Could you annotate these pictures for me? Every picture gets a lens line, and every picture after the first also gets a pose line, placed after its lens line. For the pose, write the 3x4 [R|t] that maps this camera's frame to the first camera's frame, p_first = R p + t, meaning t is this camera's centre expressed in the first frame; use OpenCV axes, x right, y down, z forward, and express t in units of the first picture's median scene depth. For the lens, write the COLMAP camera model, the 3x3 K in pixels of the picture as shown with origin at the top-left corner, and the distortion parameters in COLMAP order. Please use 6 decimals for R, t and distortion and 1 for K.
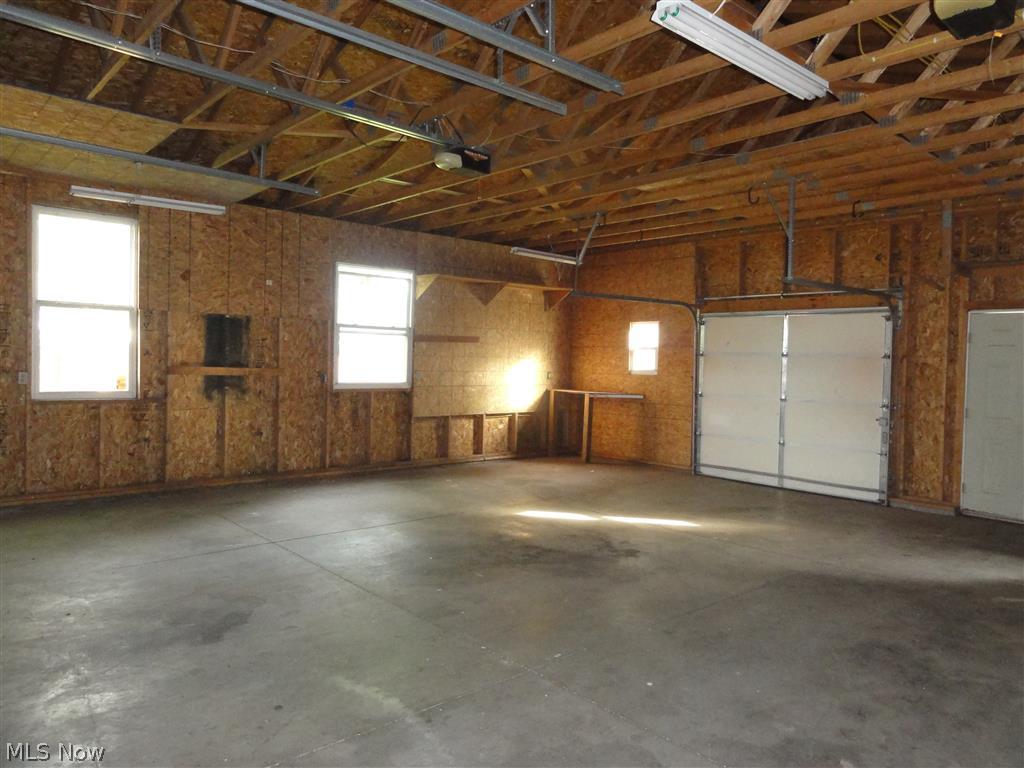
lens RADIAL K [[730.3, 0, 517.4], [0, 730.3, 384.9], [0, 0, 1]] dist [0.019162, -0.000575]
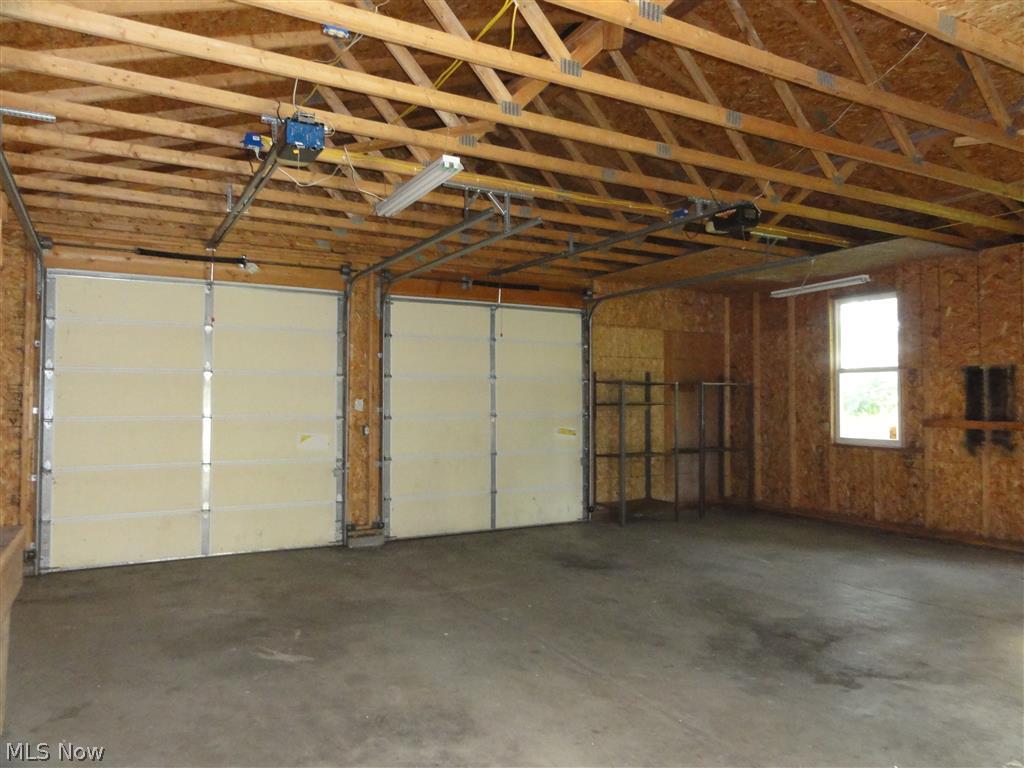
lens RADIAL K [[730.3, 0, 519.9], [0, 730.3, 381.6], [0, 0, 1]] dist [0.019162, -0.000575]
pose [[-0.216917, -0.051453, -0.974833, 0.687690], [-0.040005, 0.998240, -0.043786, -0.009320], [0.975370, 0.029501, -0.218593, 0.638496]]
